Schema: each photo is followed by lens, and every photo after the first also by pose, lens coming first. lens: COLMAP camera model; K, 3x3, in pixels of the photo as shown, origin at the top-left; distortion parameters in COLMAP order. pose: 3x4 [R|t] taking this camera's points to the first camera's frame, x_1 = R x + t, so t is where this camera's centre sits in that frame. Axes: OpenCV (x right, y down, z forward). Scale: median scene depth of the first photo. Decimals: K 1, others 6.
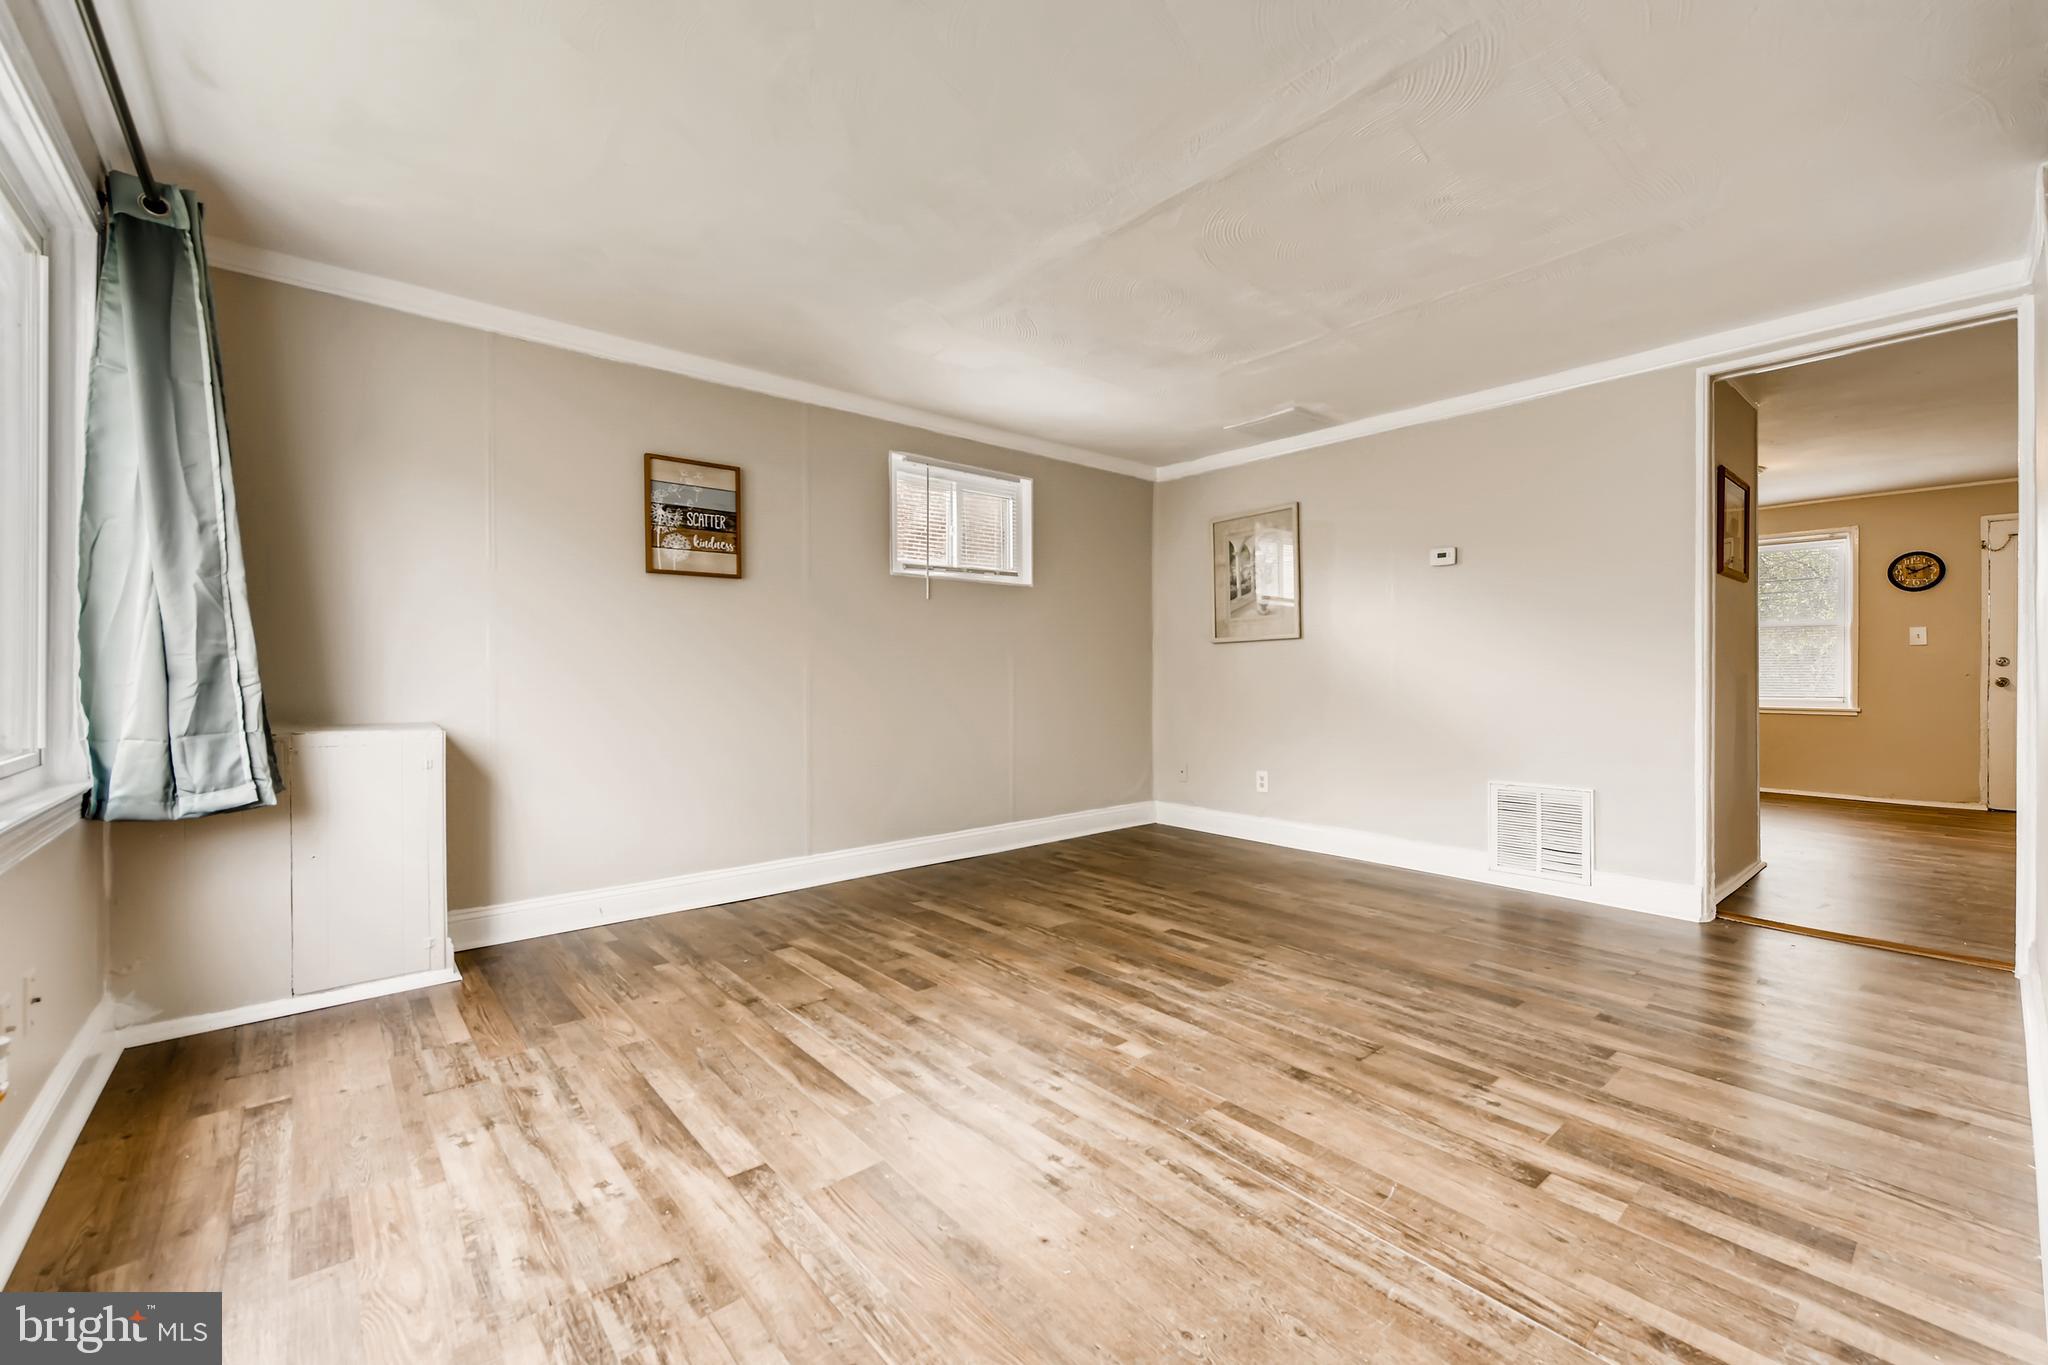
lens RADIAL K [[839.5, 0, 1029.8], [0, 839.5, 684.3], [0, 0, 1]] dist [0.003448, 0.000235]
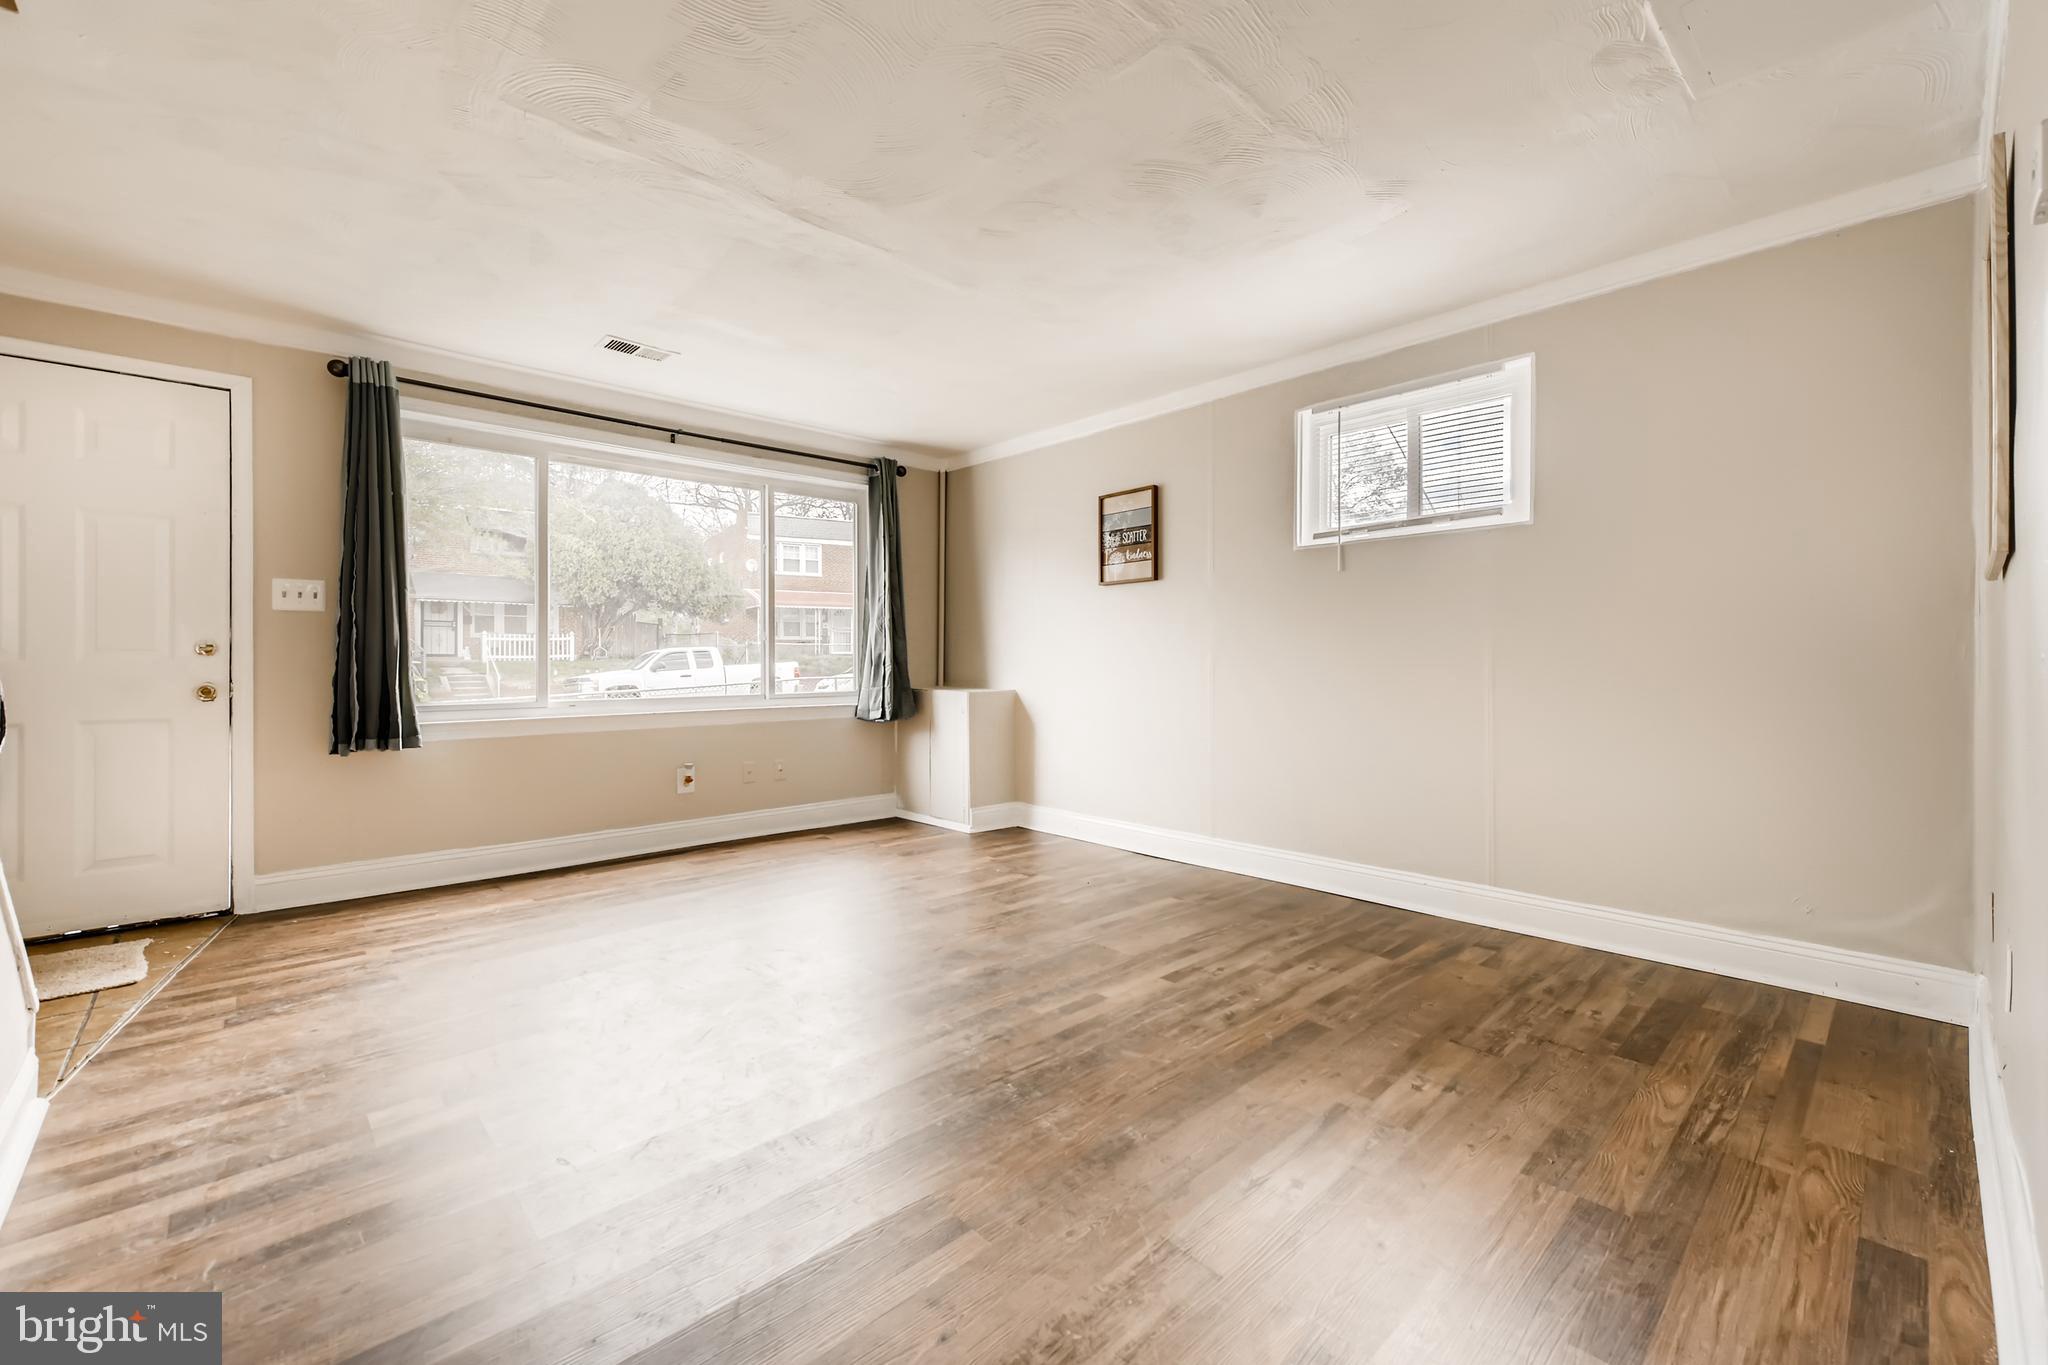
lens RADIAL K [[839.5, 0, 1030.5], [0, 839.5, 662.5], [0, 0, 1]] dist [0.003448, 0.000235]
pose [[0.033829, -0.006889, -0.999404, 0.839813], [-0.019523, 0.999781, -0.007552, 0.000276], [0.999237, 0.019767, 0.033687, 0.823595]]
